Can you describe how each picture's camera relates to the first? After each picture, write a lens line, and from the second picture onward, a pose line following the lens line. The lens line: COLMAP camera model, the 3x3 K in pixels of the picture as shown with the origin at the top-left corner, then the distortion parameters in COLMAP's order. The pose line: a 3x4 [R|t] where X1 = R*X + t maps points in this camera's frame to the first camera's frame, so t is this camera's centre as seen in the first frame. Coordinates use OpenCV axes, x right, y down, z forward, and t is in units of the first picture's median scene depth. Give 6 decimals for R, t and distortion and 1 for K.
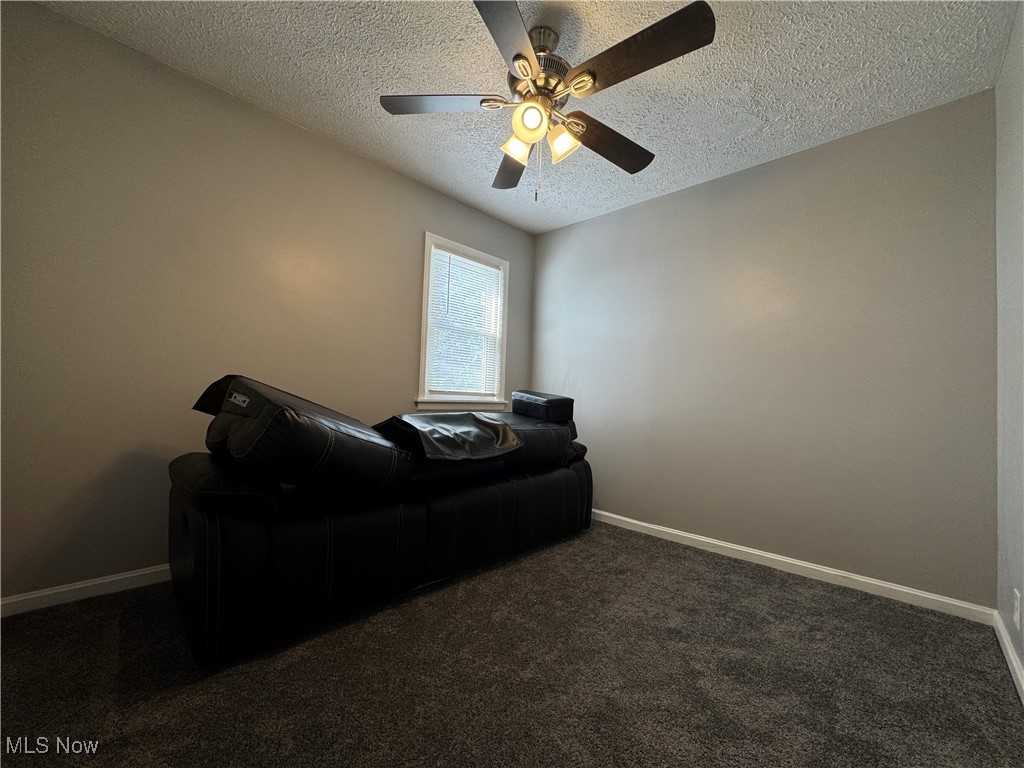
lens RADIAL K [[409.9, 0, 512.6], [0, 409.9, 386.2], [0, 0, 1]] dist [-0.001194, -0.000277]
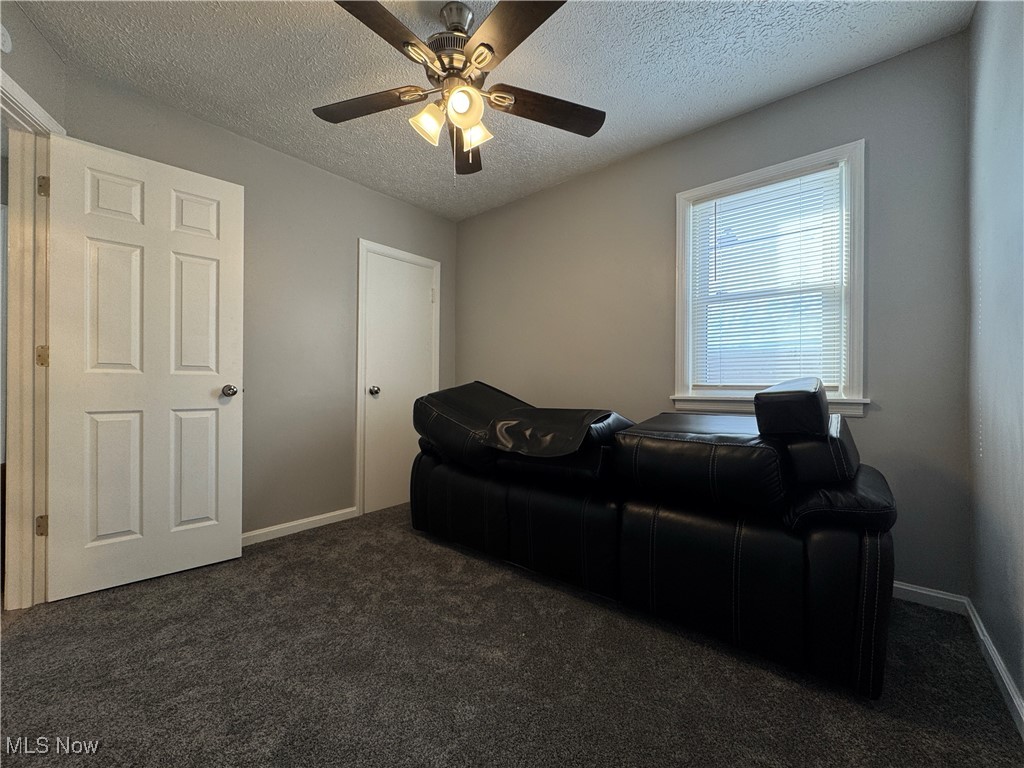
lens RADIAL K [[409.9, 0, 512.6], [0, 409.9, 386.2], [0, 0, 1]] dist [-0.001194, -0.000277]
pose [[0.069892, -0.038946, -0.996794, 0.567330], [0.026300, 0.998962, -0.037187, 0.032553], [0.997208, -0.023616, 0.070844, 0.588823]]
